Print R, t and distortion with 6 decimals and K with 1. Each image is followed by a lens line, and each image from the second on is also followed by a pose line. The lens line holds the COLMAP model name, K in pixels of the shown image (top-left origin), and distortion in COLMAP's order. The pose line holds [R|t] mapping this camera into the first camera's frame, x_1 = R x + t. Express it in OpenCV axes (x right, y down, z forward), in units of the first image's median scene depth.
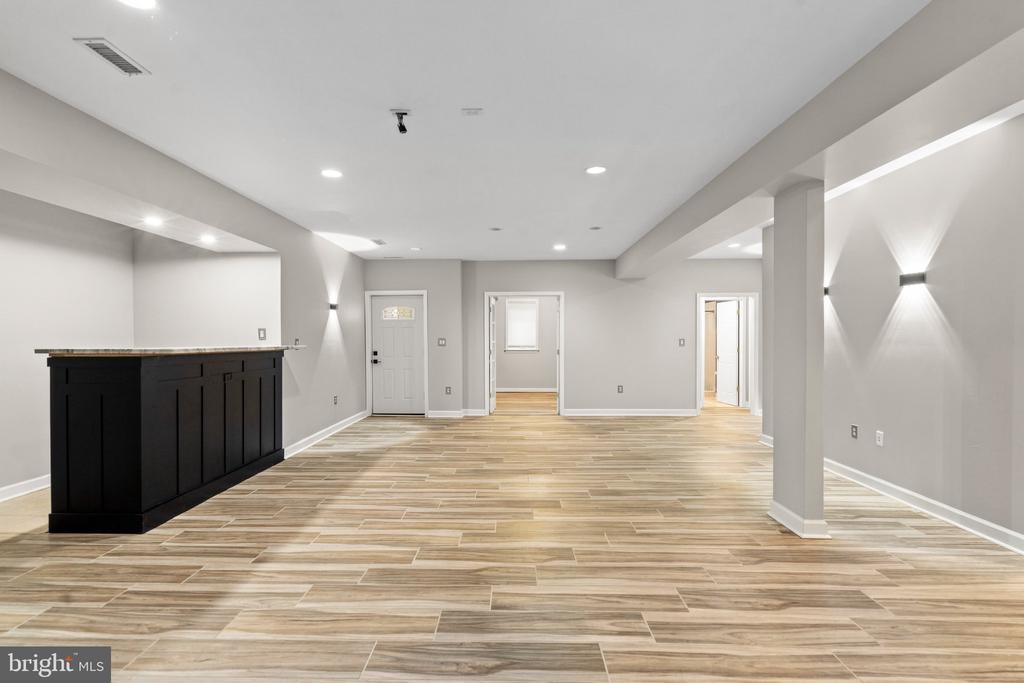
lens RADIAL K [[500.0, 0, 512.0], [0, 500.0, 341.5], [0, 0, 1]] dist [0.005104, 0.000264]
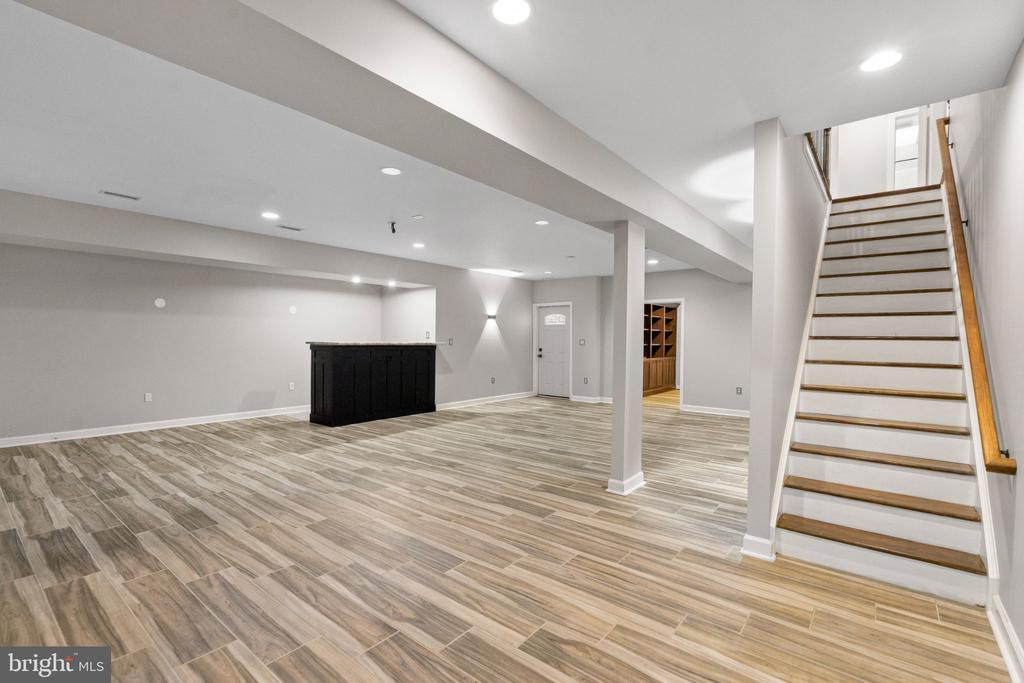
lens RADIAL K [[466.4, 0, 501.9], [0, 466.4, 345.5], [0, 0, 1]] dist [-0.002120, 0.000589]
pose [[0.791833, 0.020499, -0.610394, 1.023043], [-0.014608, 0.999786, 0.014626, -0.011818], [0.610564, -0.002665, 0.791963, -0.145344]]
